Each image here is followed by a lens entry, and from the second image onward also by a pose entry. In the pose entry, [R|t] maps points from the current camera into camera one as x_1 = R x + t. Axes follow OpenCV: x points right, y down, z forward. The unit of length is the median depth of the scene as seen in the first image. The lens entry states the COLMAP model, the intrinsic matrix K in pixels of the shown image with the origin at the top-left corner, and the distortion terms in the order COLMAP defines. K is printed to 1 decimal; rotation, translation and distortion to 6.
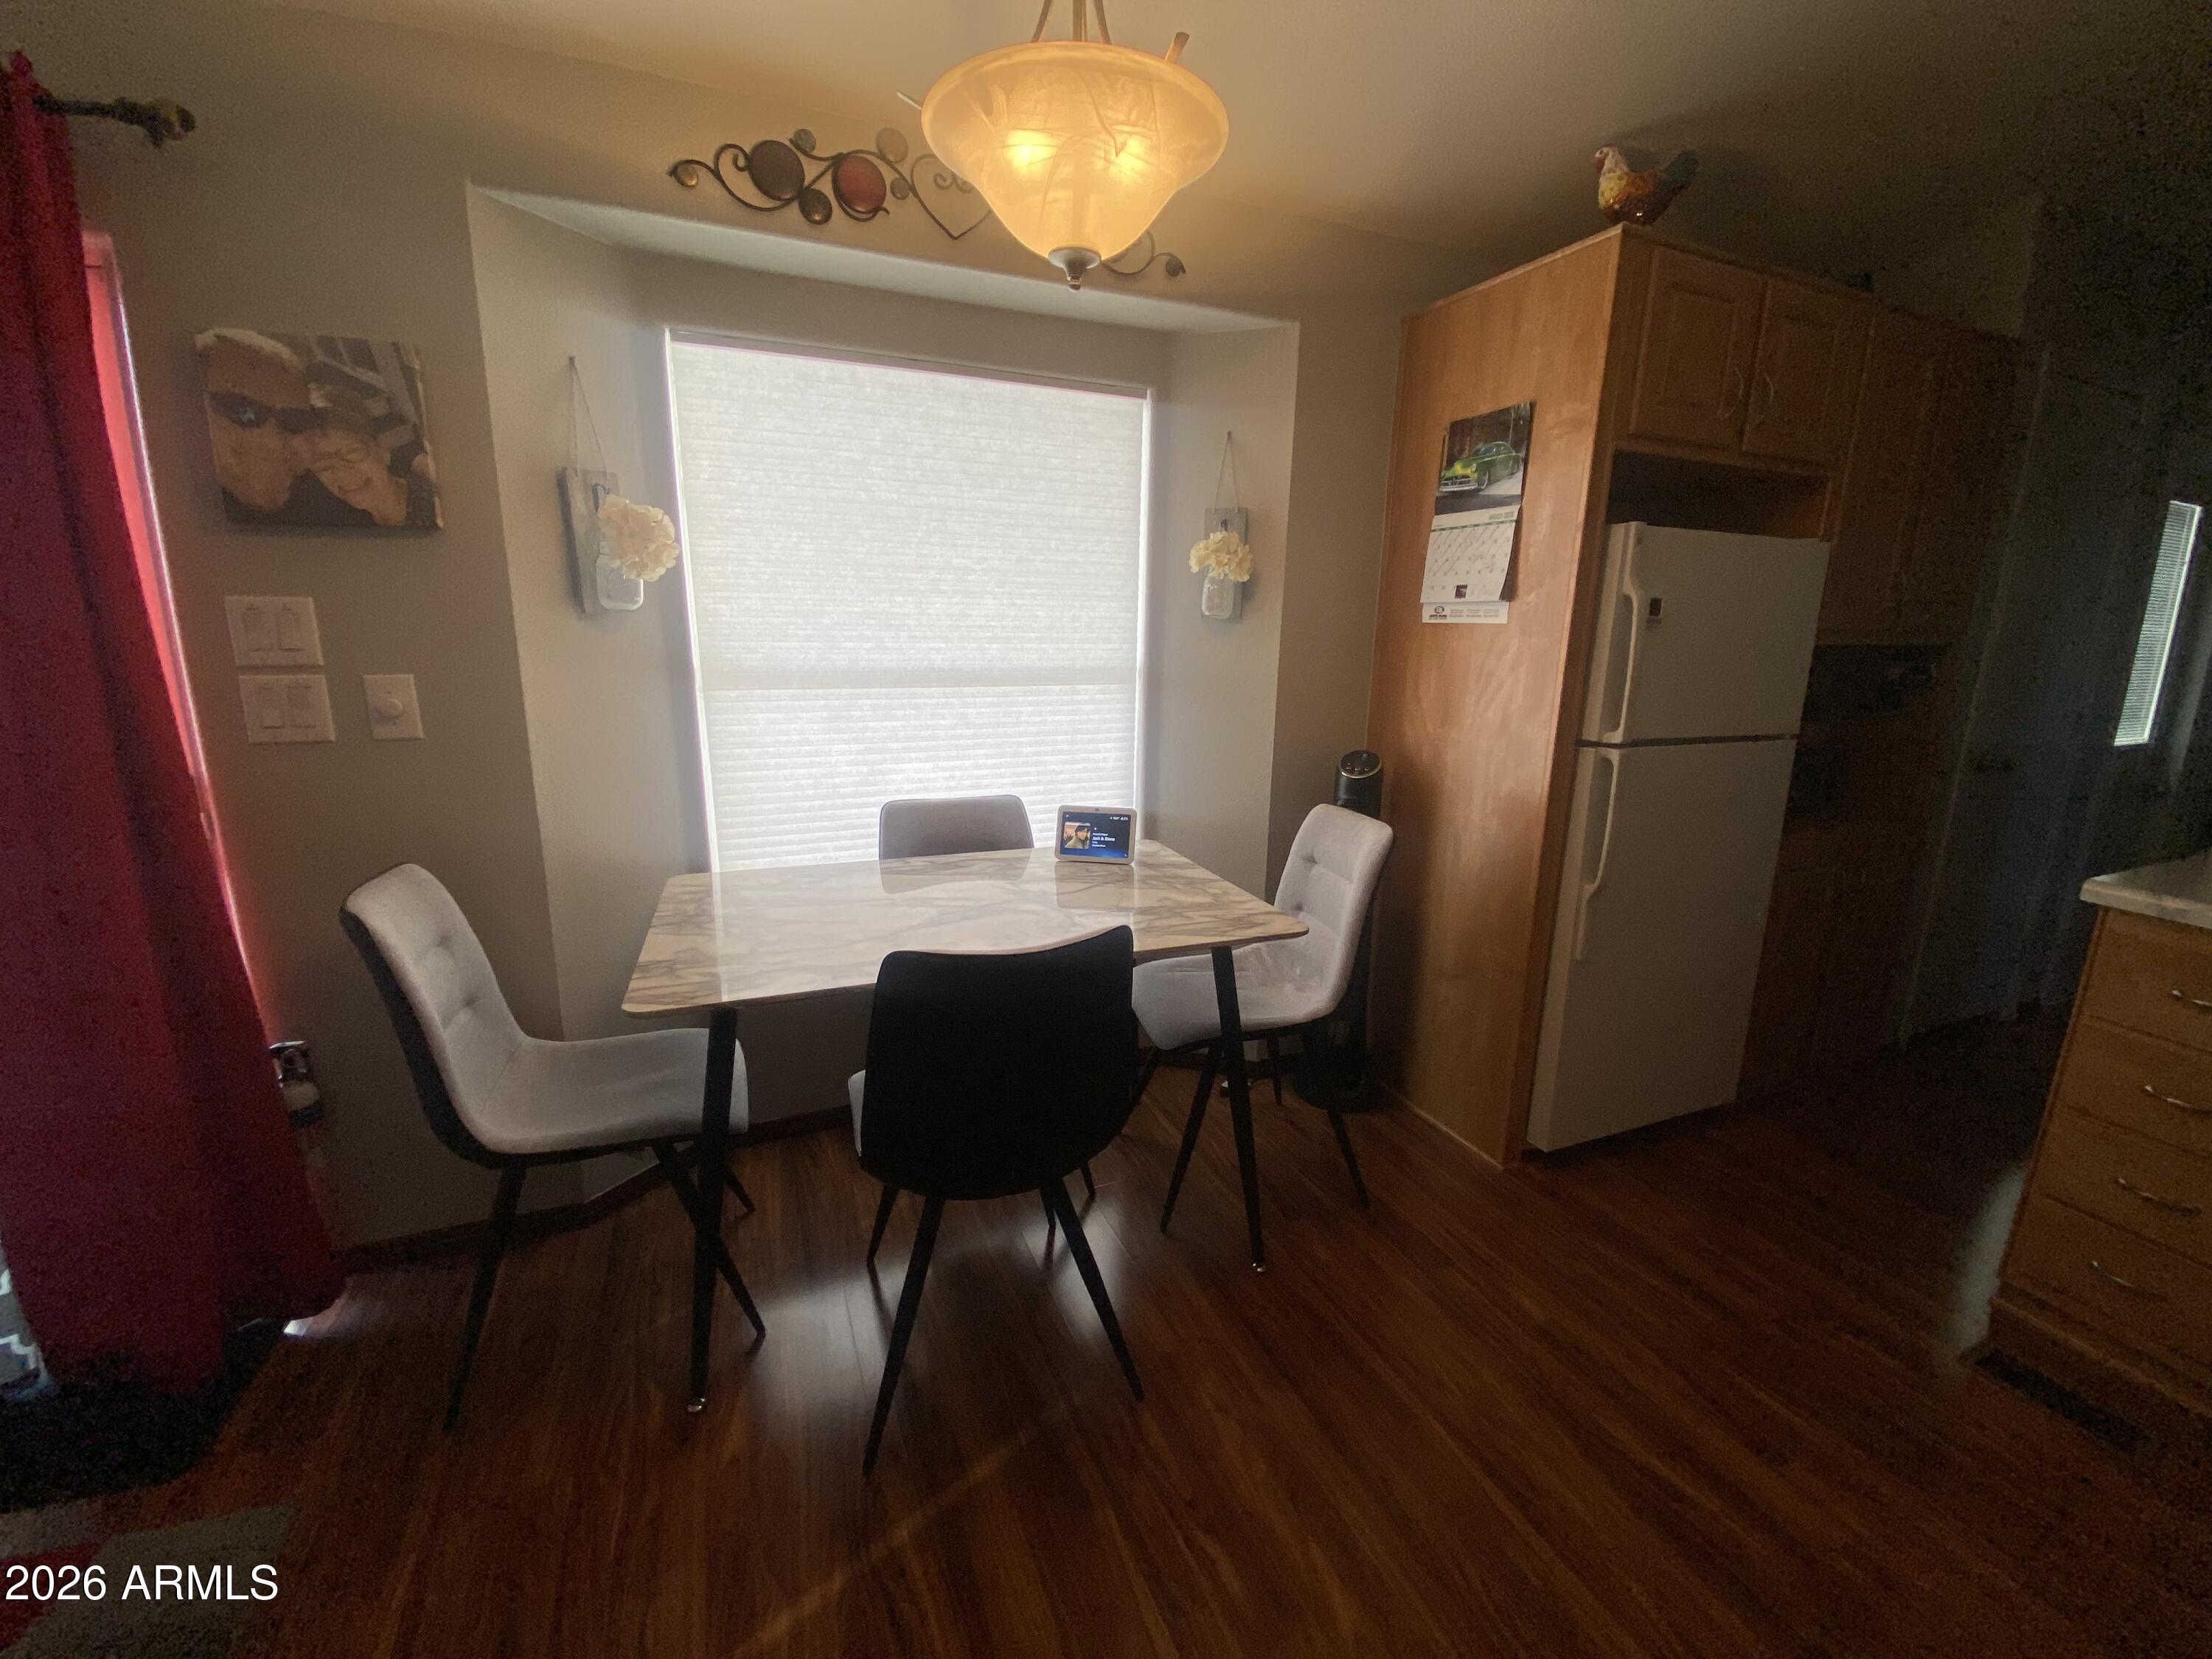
lens RADIAL K [[893.0, 0, 1089.9], [0, 893.0, 836.4], [0, 0, 1]] dist [0.011122, -0.015782]
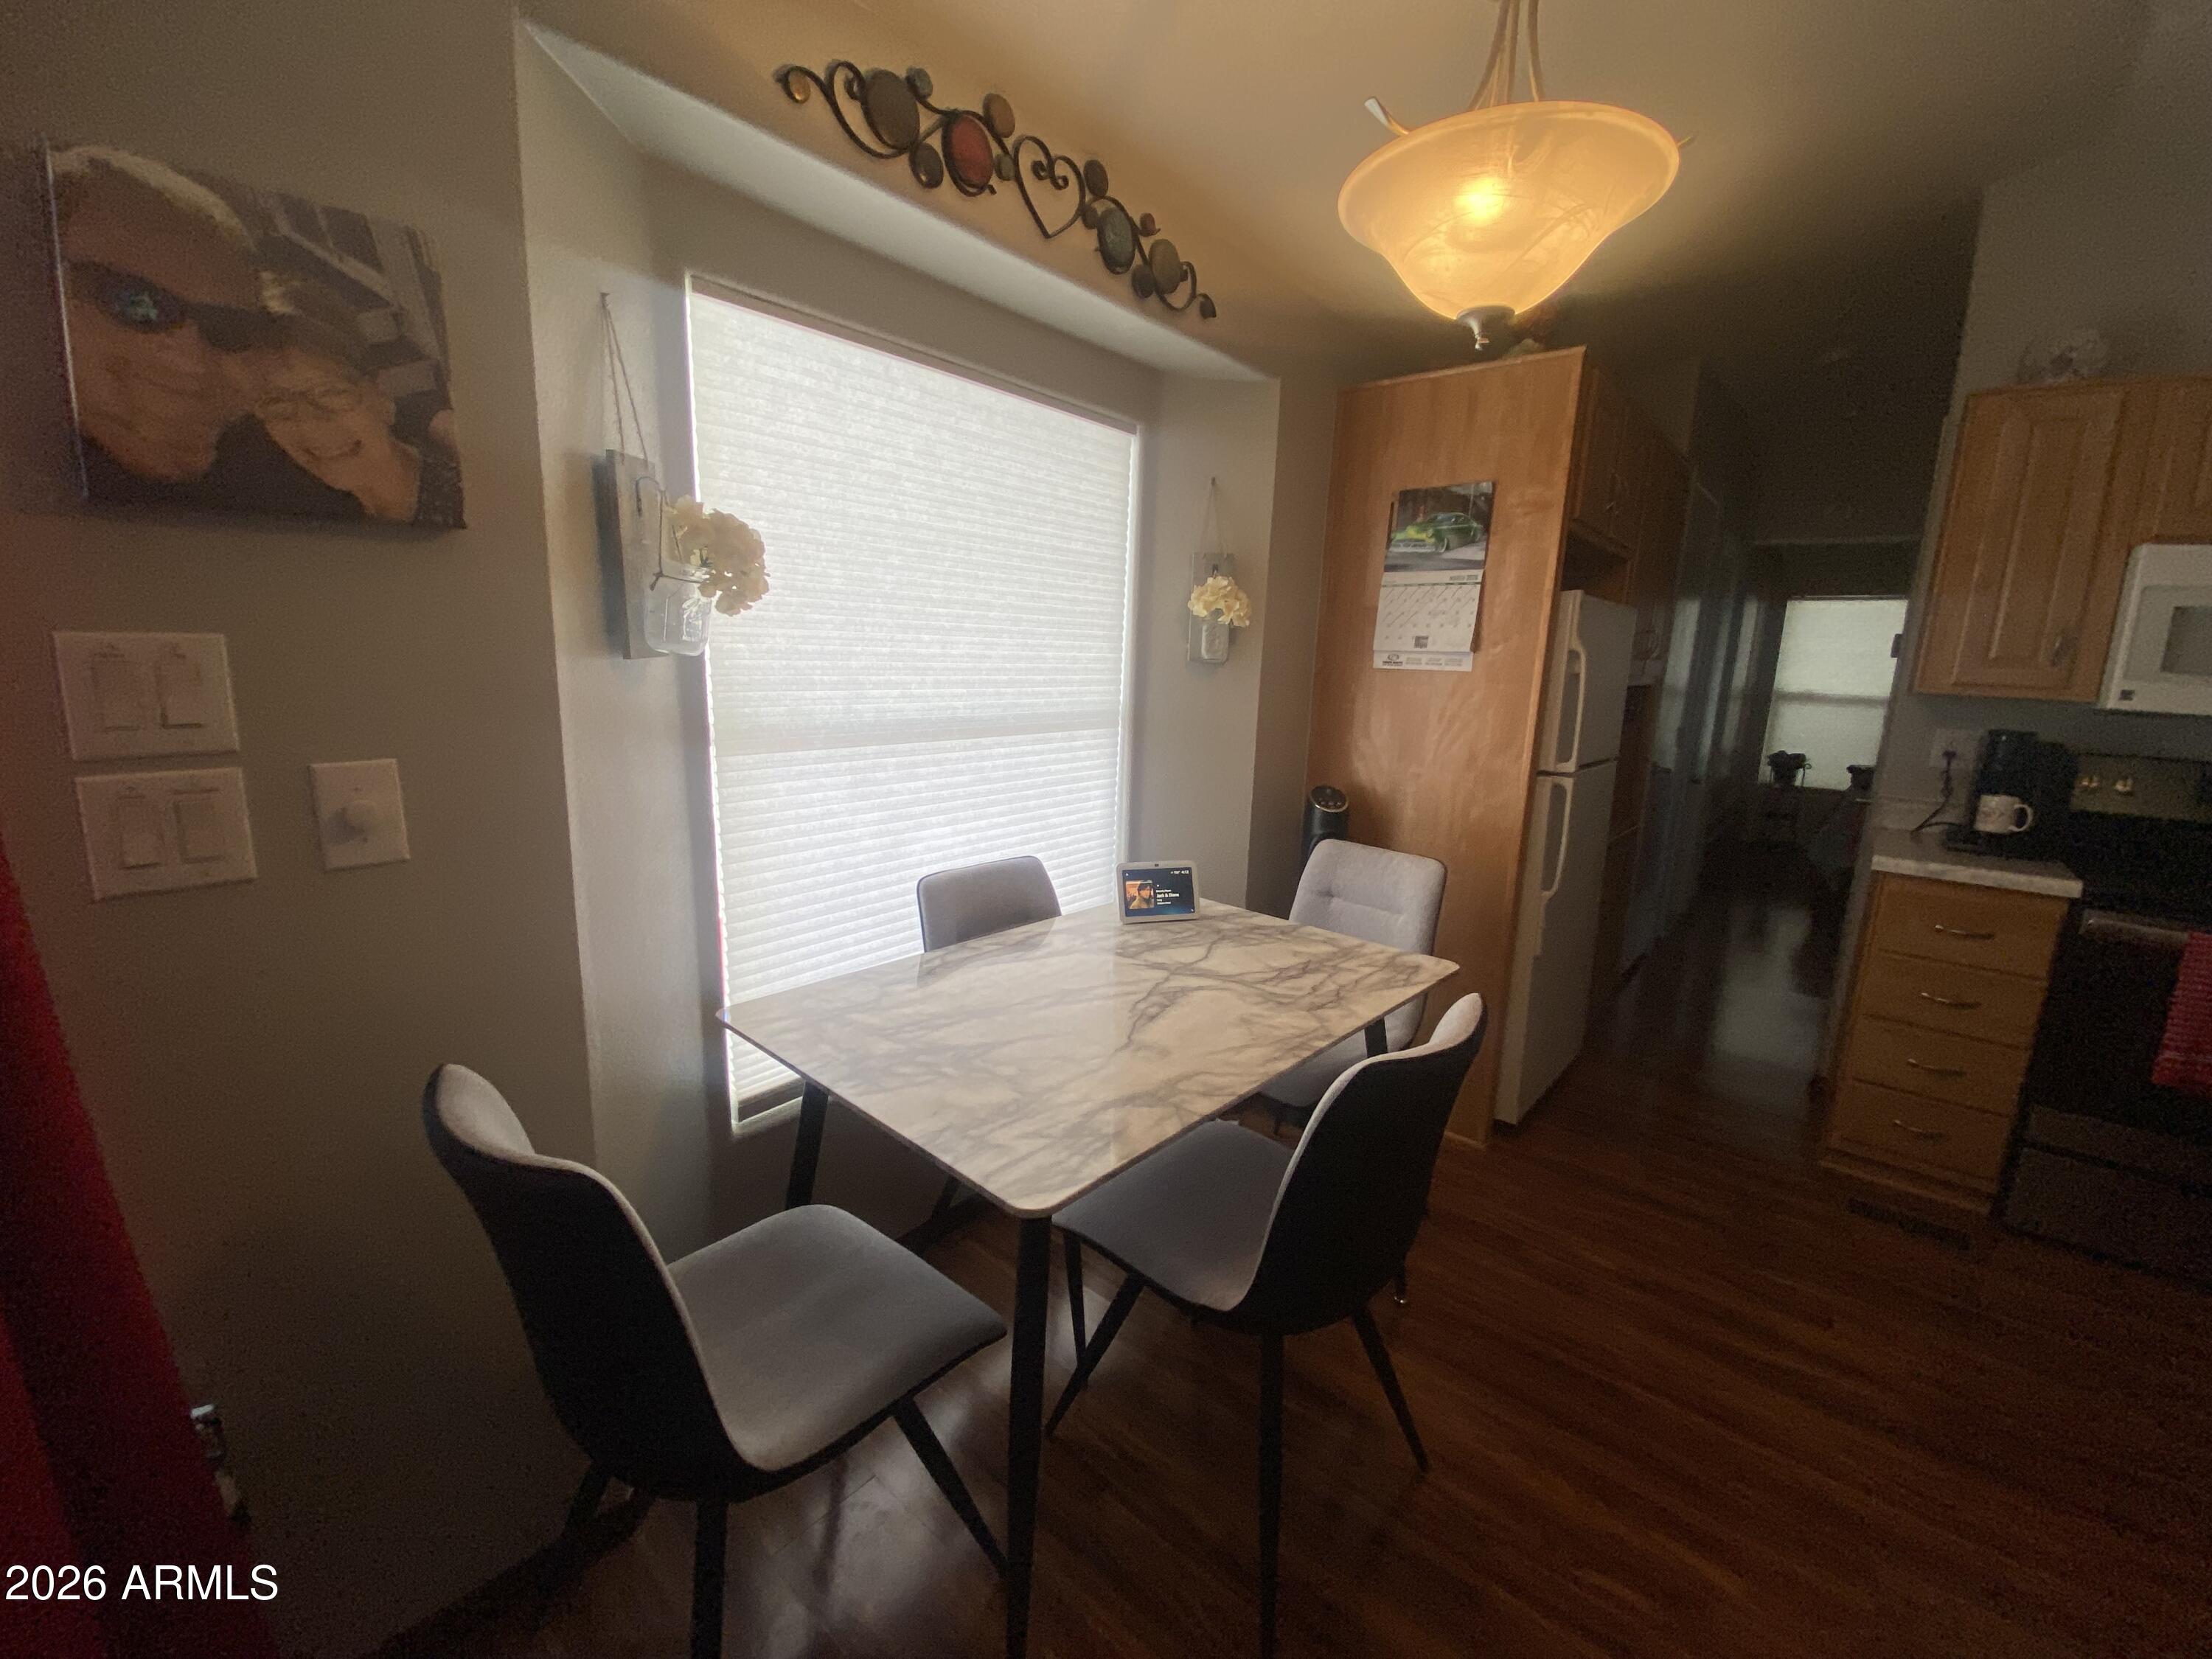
lens RADIAL K [[893.0, 0, 1102.4], [0, 893.0, 836.6], [0, 0, 1]] dist [0.011122, -0.015782]
pose [[0.896103, -0.077190, 0.437082, -0.481789], [0.086099, 0.996286, -0.000573, -0.068583], [-0.435415, 0.038146, 0.899422, 0.187657]]
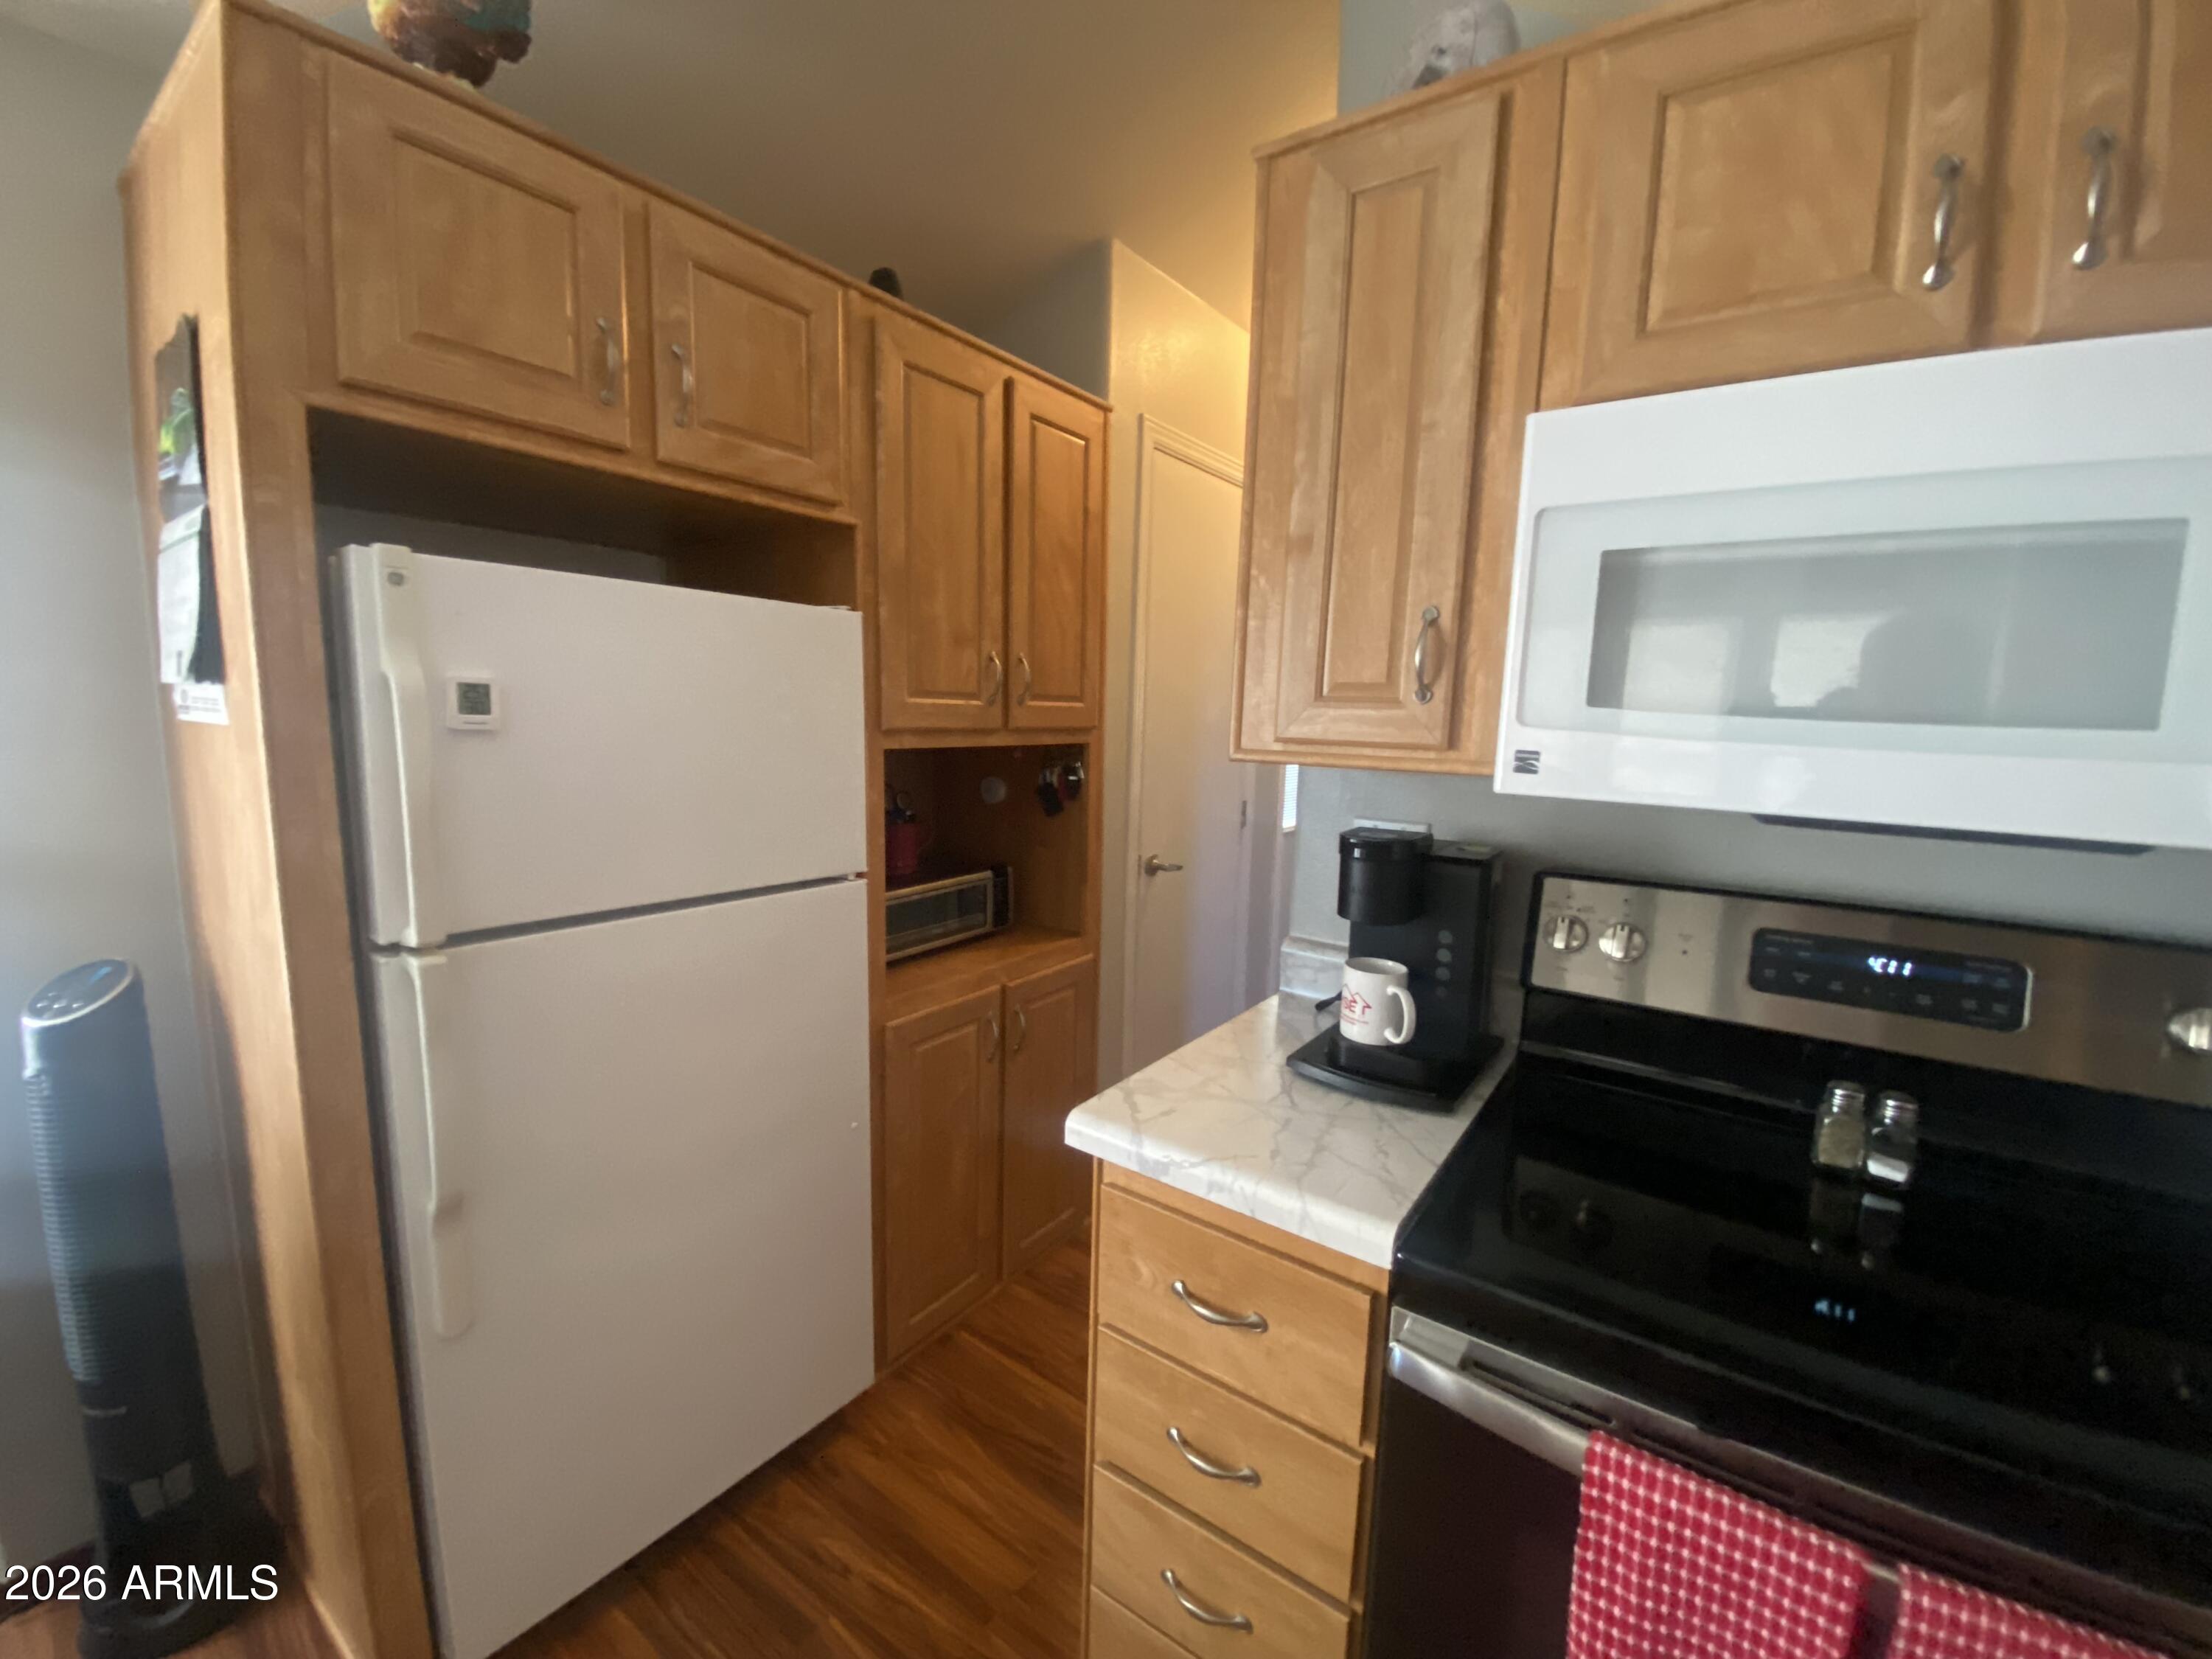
lens RADIAL K [[893.0, 0, 1104.9], [0, 893.0, 831.4], [0, 0, 1]] dist [0.011122, -0.015782]
pose [[0.854256, -0.064287, 0.515863, 0.640141], [0.107876, 0.992645, -0.054936, -0.093672], [-0.508537, 0.102579, 0.854908, 0.307061]]
